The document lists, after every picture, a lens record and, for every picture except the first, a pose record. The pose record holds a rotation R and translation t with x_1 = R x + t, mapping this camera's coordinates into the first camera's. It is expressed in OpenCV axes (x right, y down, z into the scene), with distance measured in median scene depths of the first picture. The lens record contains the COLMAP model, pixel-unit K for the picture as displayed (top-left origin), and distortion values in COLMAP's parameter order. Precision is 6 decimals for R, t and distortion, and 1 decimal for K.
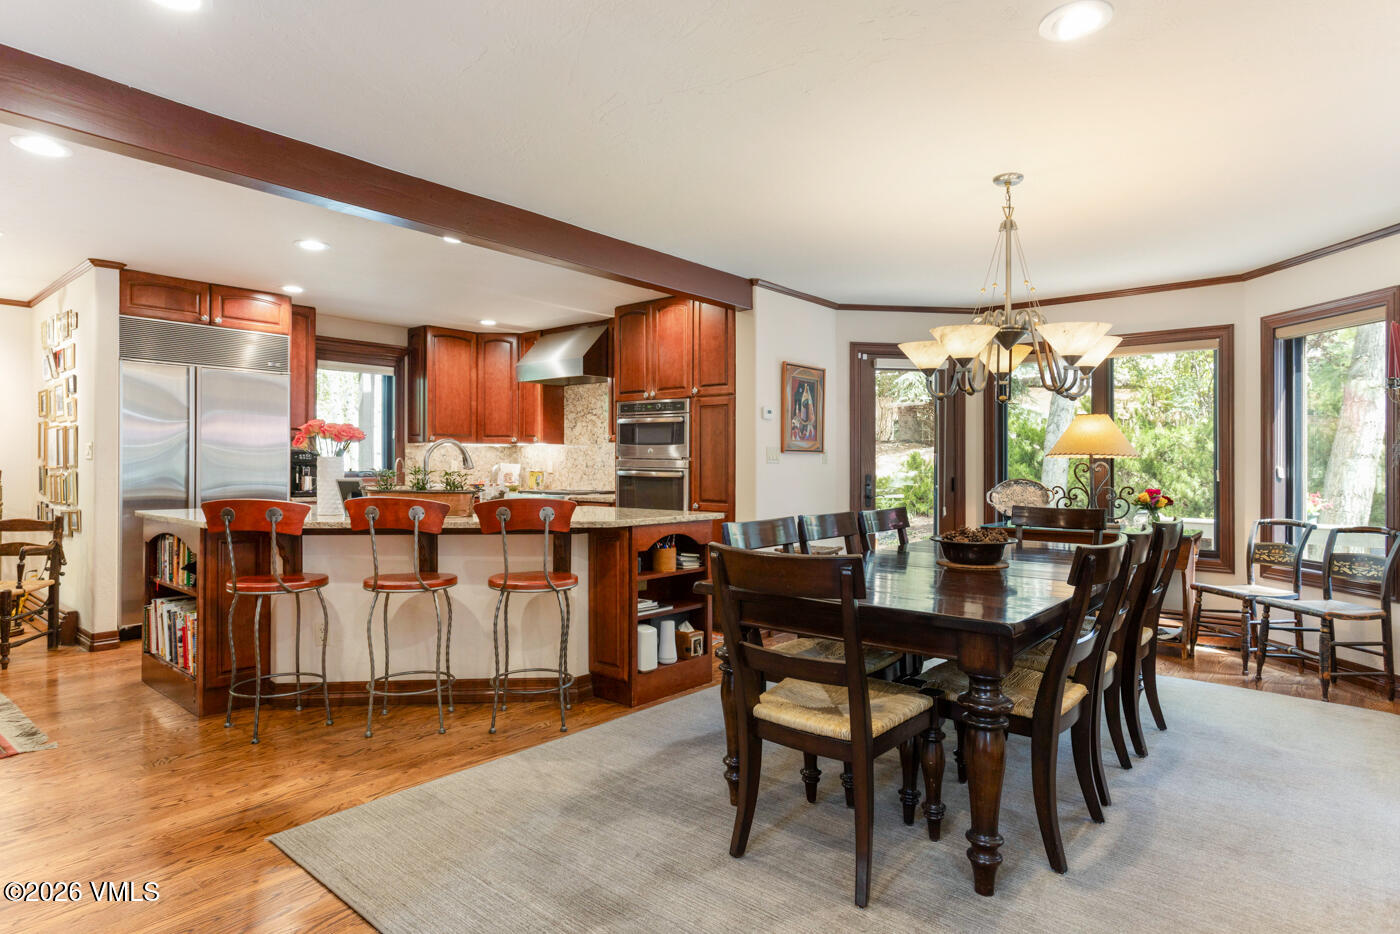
lens RADIAL K [[767.2, 0, 707.2], [0, 767.2, 463.0], [0, 0, 1]] dist [-0.038154, 0.024521]
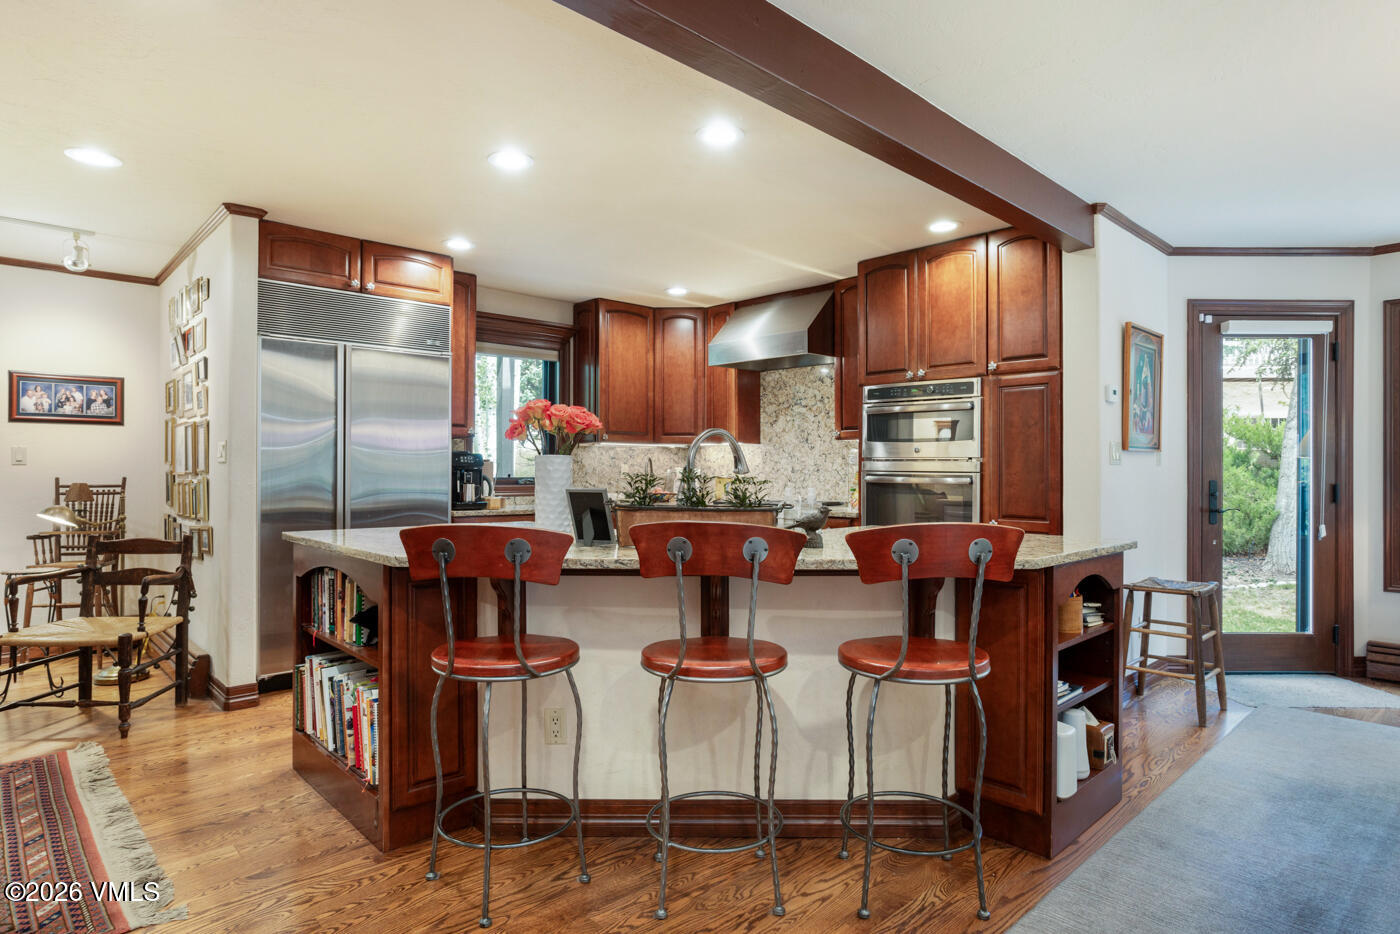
lens RADIAL K [[767.2, 0, 703.3], [0, 767.2, 466.7], [0, 0, 1]] dist [-0.038154, 0.024521]
pose [[0.993609, -0.003580, -0.112824, -0.209964], [0.003381, 0.999992, -0.001951, 0.002451], [0.112830, 0.001557, 0.993613, 0.247245]]
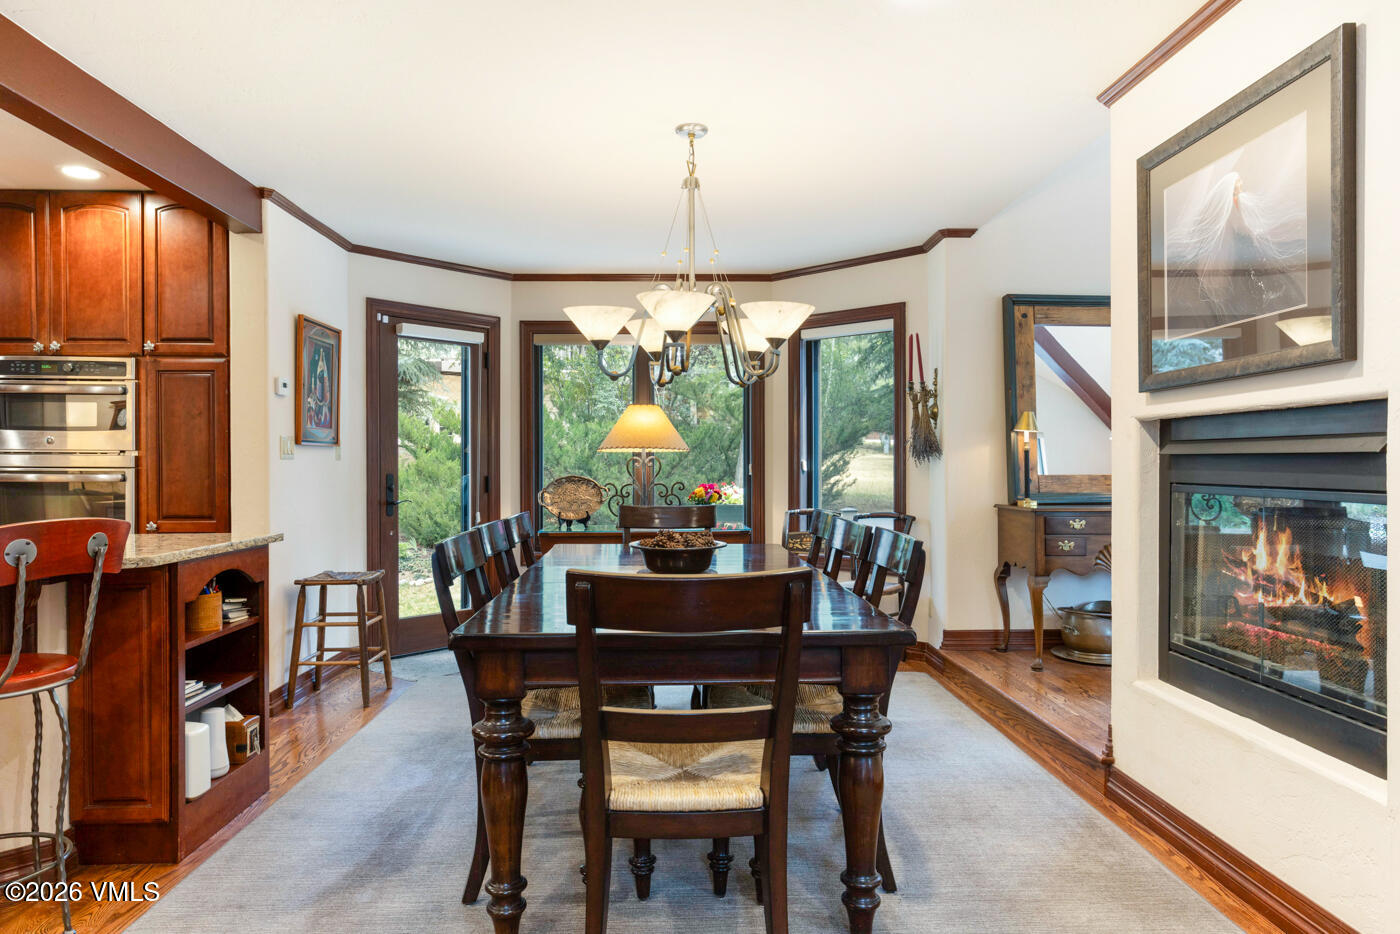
lens RADIAL K [[905.4, 0, 692.9], [0, 905.4, 467.6], [0, 0, 1]] dist [-0.010202, 0.014763]
pose [[0.744200, -0.010129, 0.667880, -0.184331], [0.005487, 0.999944, 0.009052, 0.002798], [-0.667934, -0.003072, 0.744214, 0.136709]]
